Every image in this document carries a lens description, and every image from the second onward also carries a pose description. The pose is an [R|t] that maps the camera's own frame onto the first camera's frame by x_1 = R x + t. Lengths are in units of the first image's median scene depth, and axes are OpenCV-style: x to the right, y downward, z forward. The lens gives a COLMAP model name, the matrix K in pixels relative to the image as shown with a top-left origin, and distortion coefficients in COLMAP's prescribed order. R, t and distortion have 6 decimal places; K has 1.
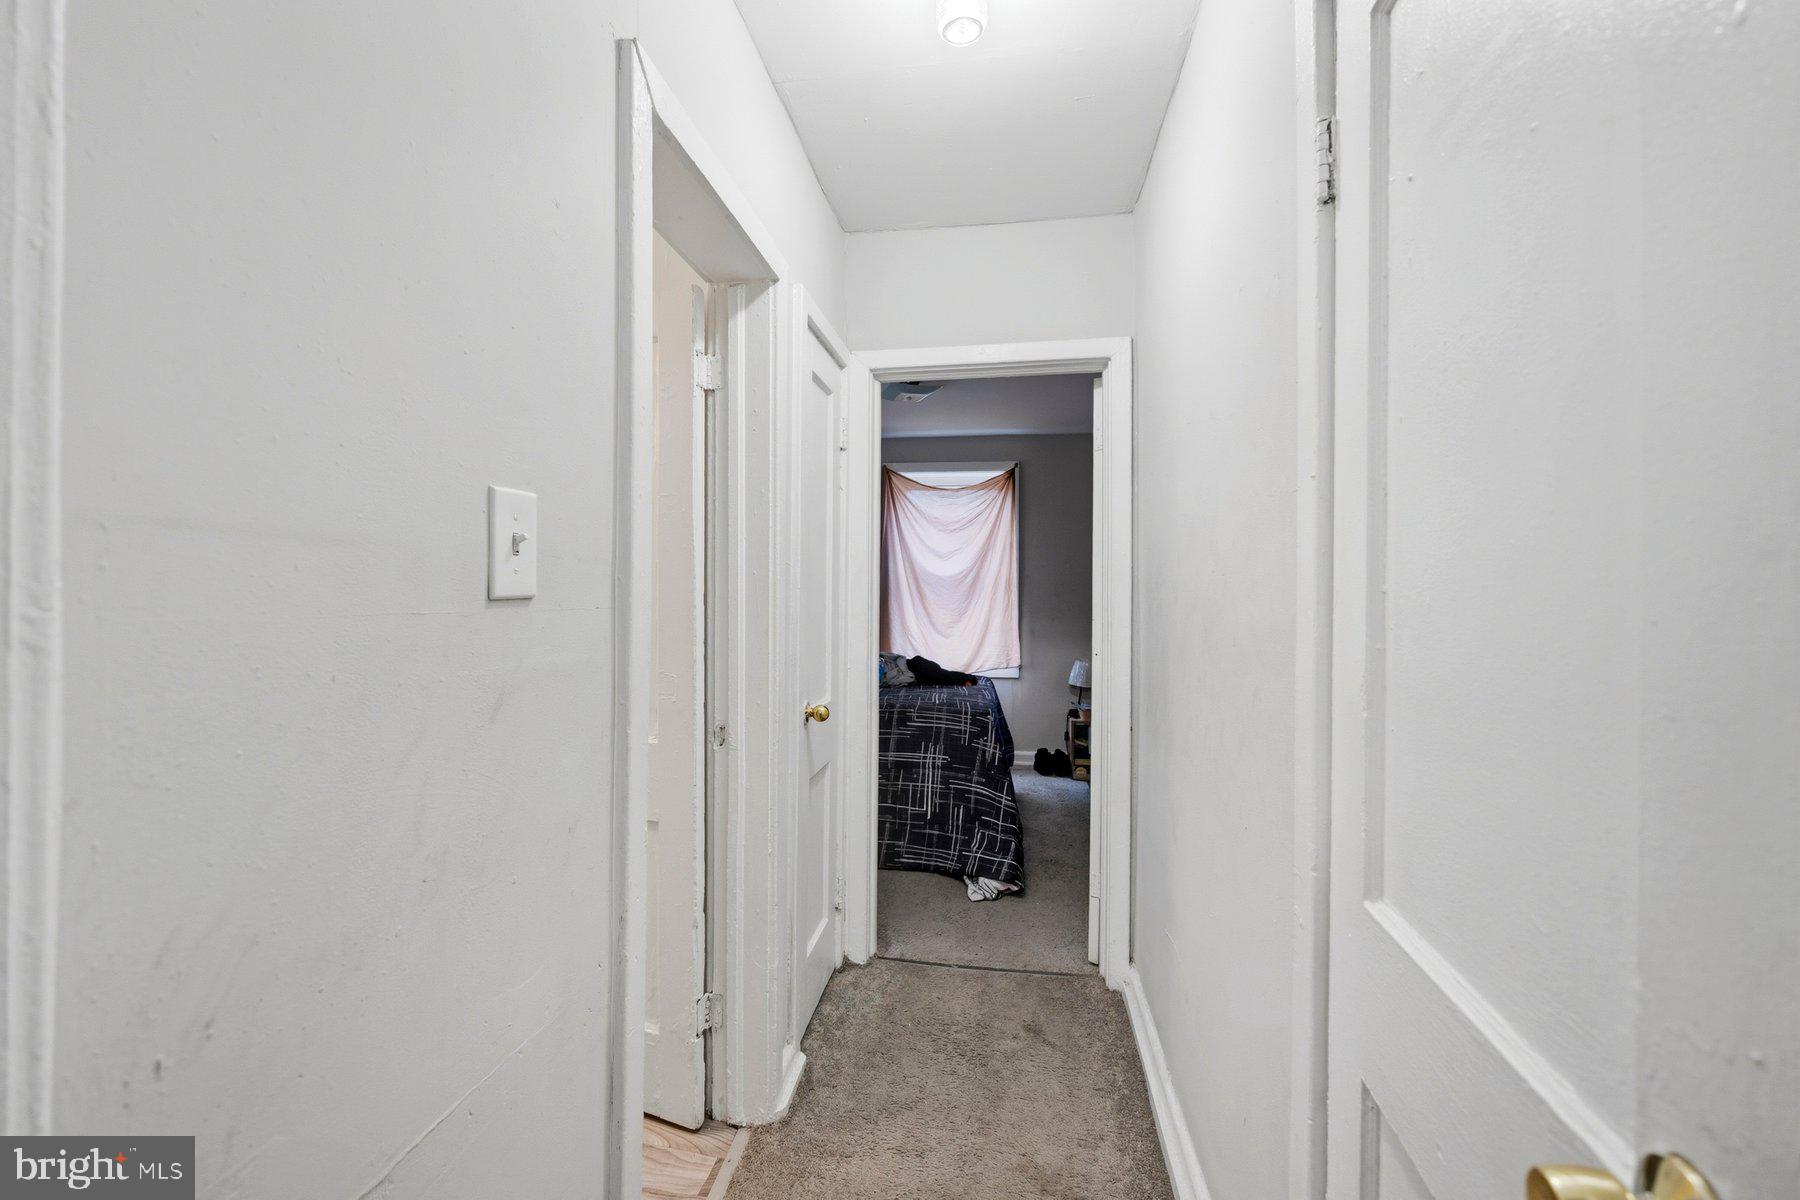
lens RADIAL K [[731.3, 0, 896.6], [0, 731.3, 610.6], [0, 0, 1]] dist [-0.003441, 0.000386]
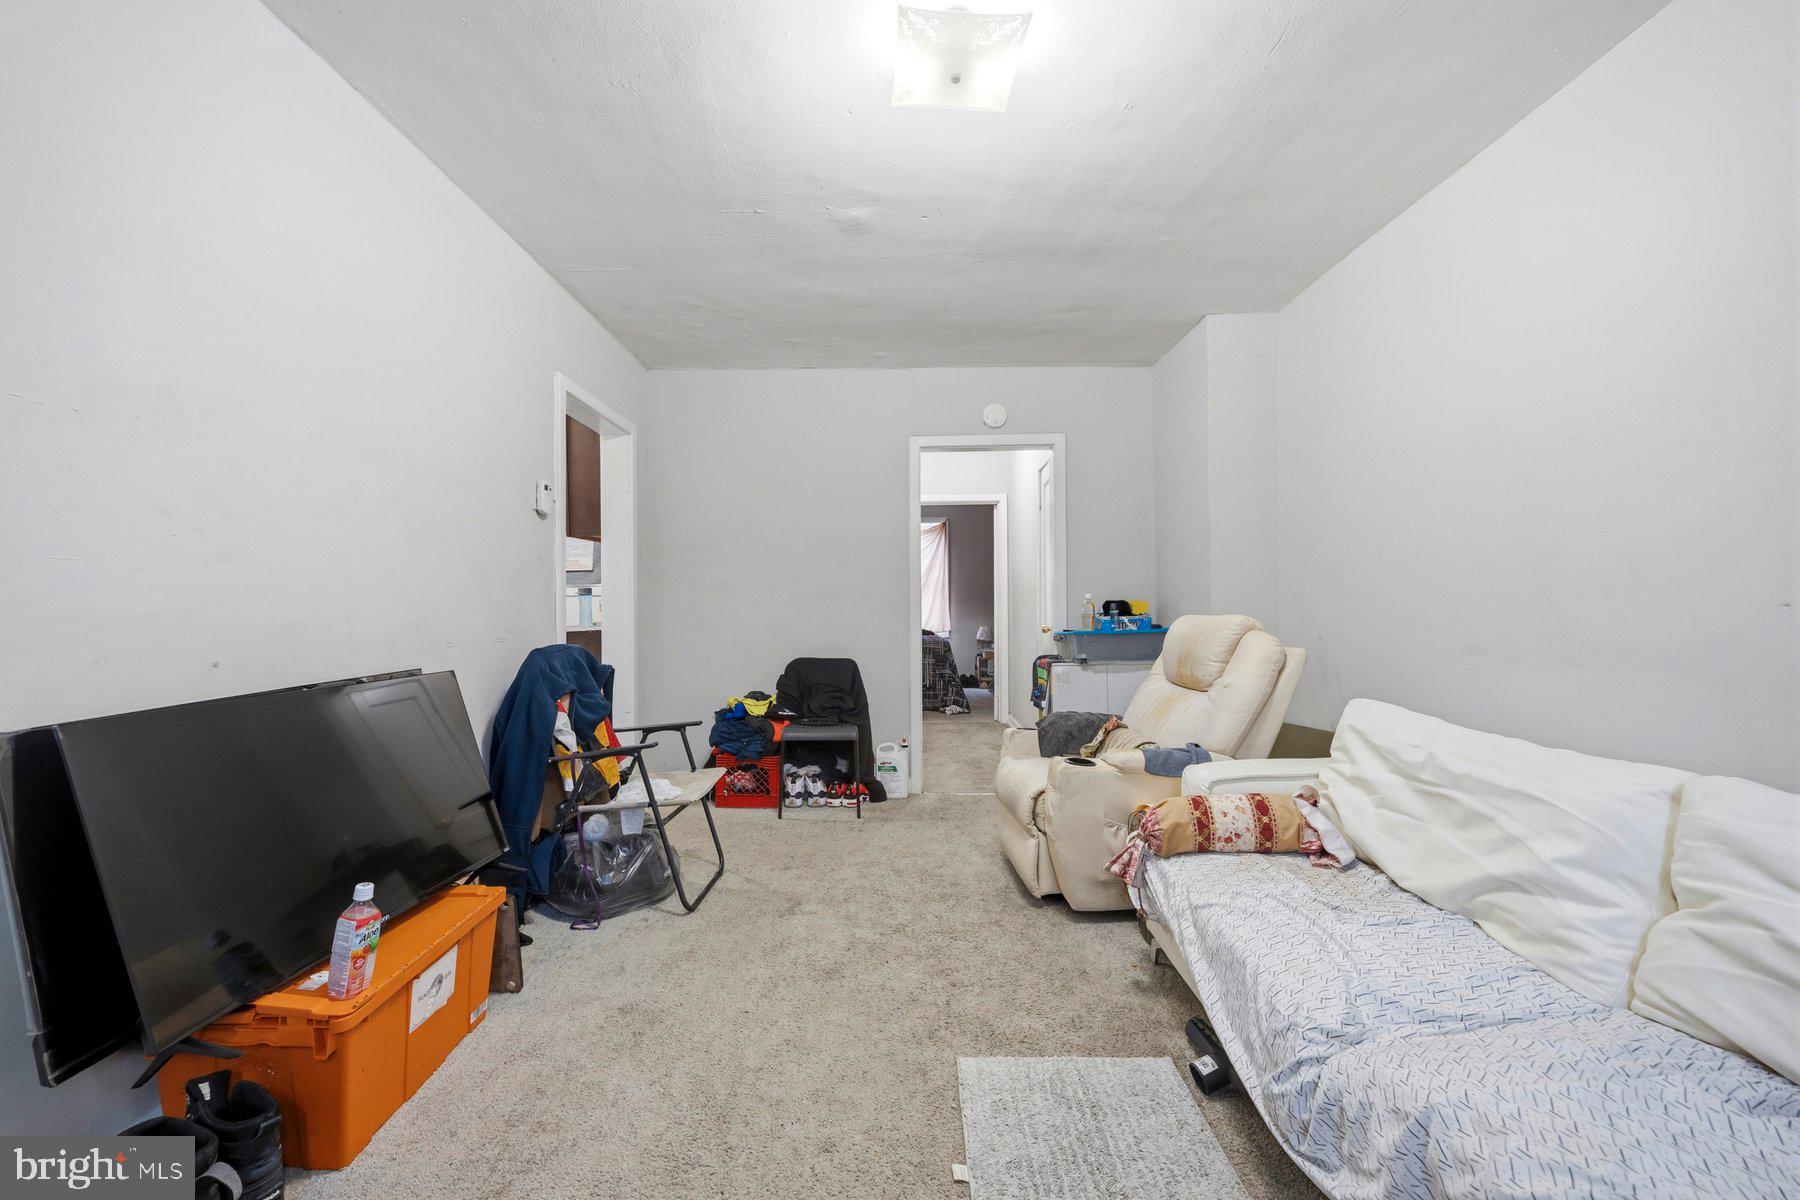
lens RADIAL K [[731.3, 0, 896.6], [0, 731.3, 610.6], [0, 0, 1]] dist [-0.003441, 0.000386]
pose [[0.987427, -0.009342, 0.157799, -0.264968], [0.007686, 0.999909, 0.011106, 0.006241], [-0.157888, -0.009754, 0.987409, -0.822466]]
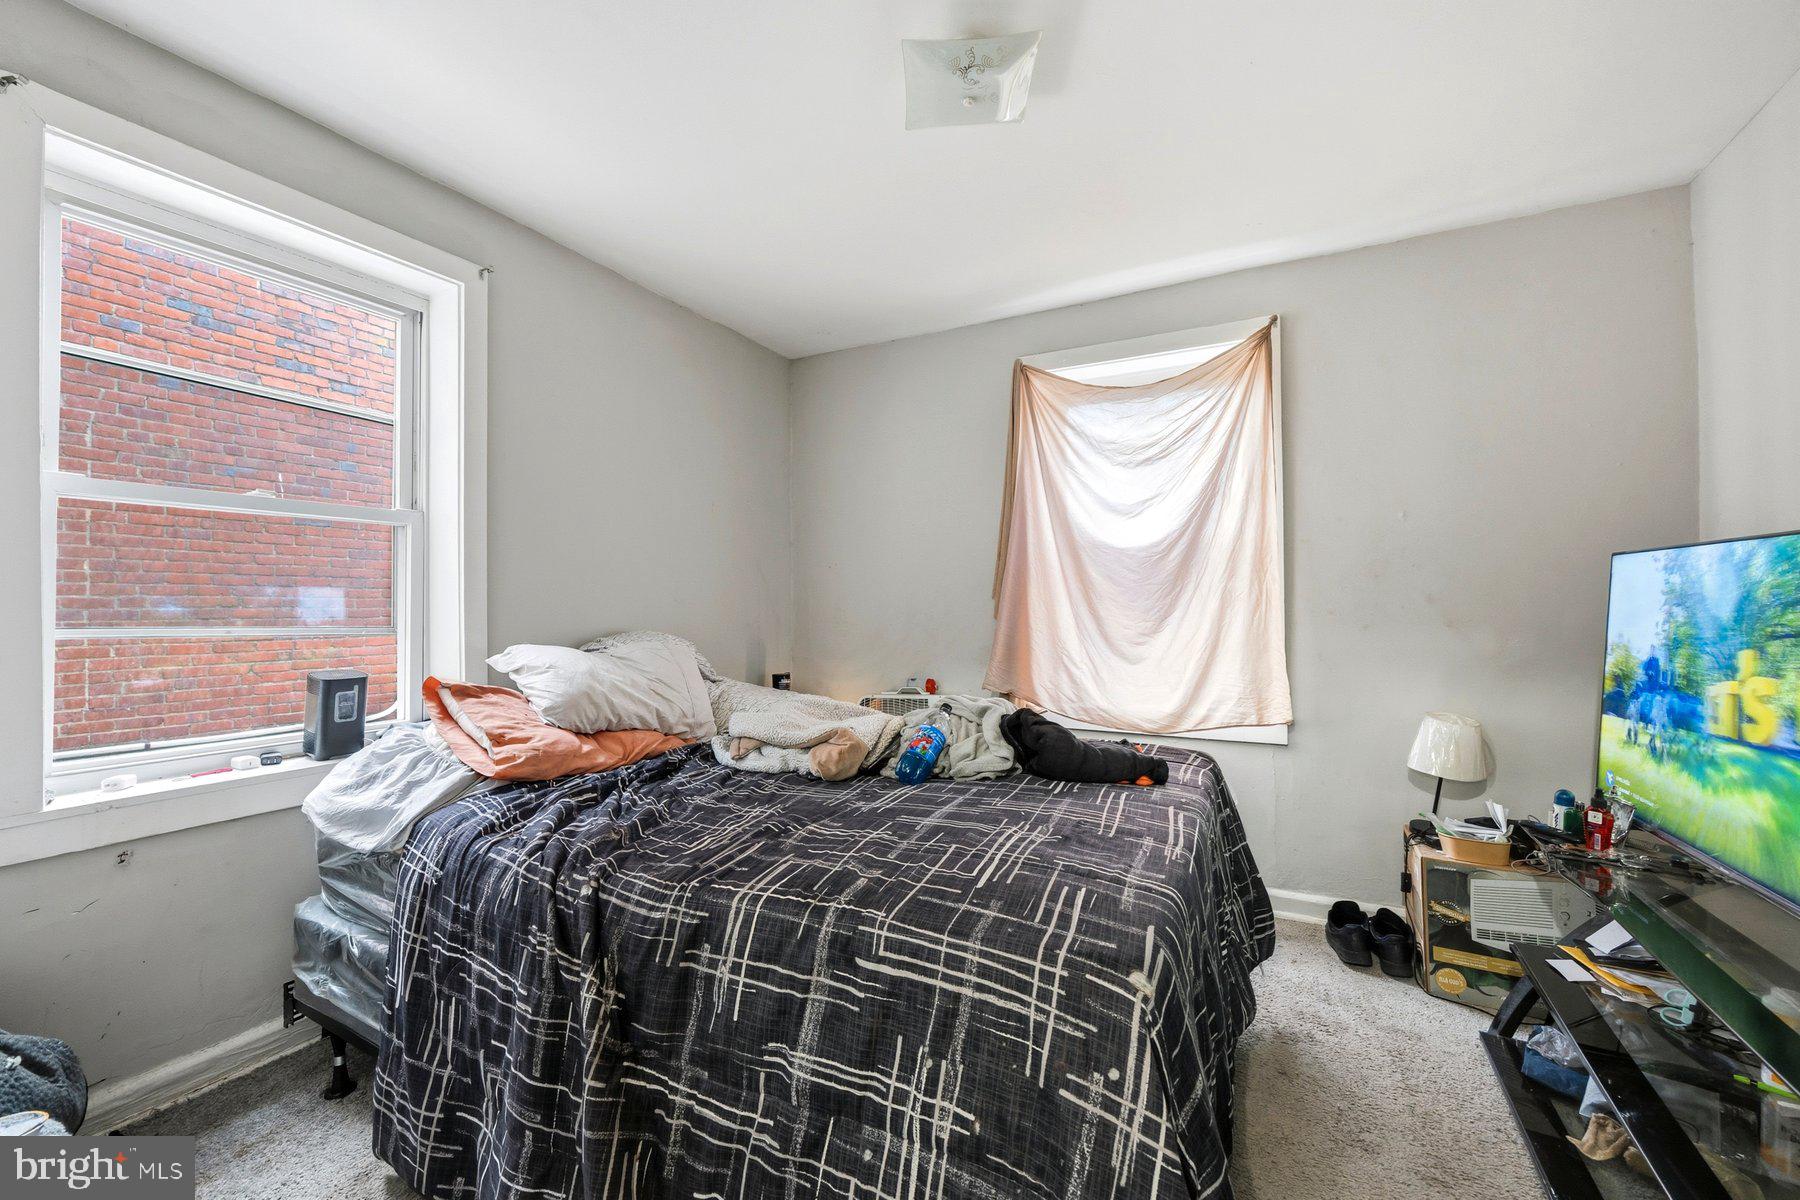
lens RADIAL K [[731.3, 0, 896.6], [0, 731.3, 610.6], [0, 0, 1]] dist [-0.003441, 0.000386]
pose [[0.942049, -0.014623, -0.335157, 0.091184], [0.008852, 0.999785, -0.018740, 0.008234], [0.335359, 0.014687, 0.941976, 0.477944]]
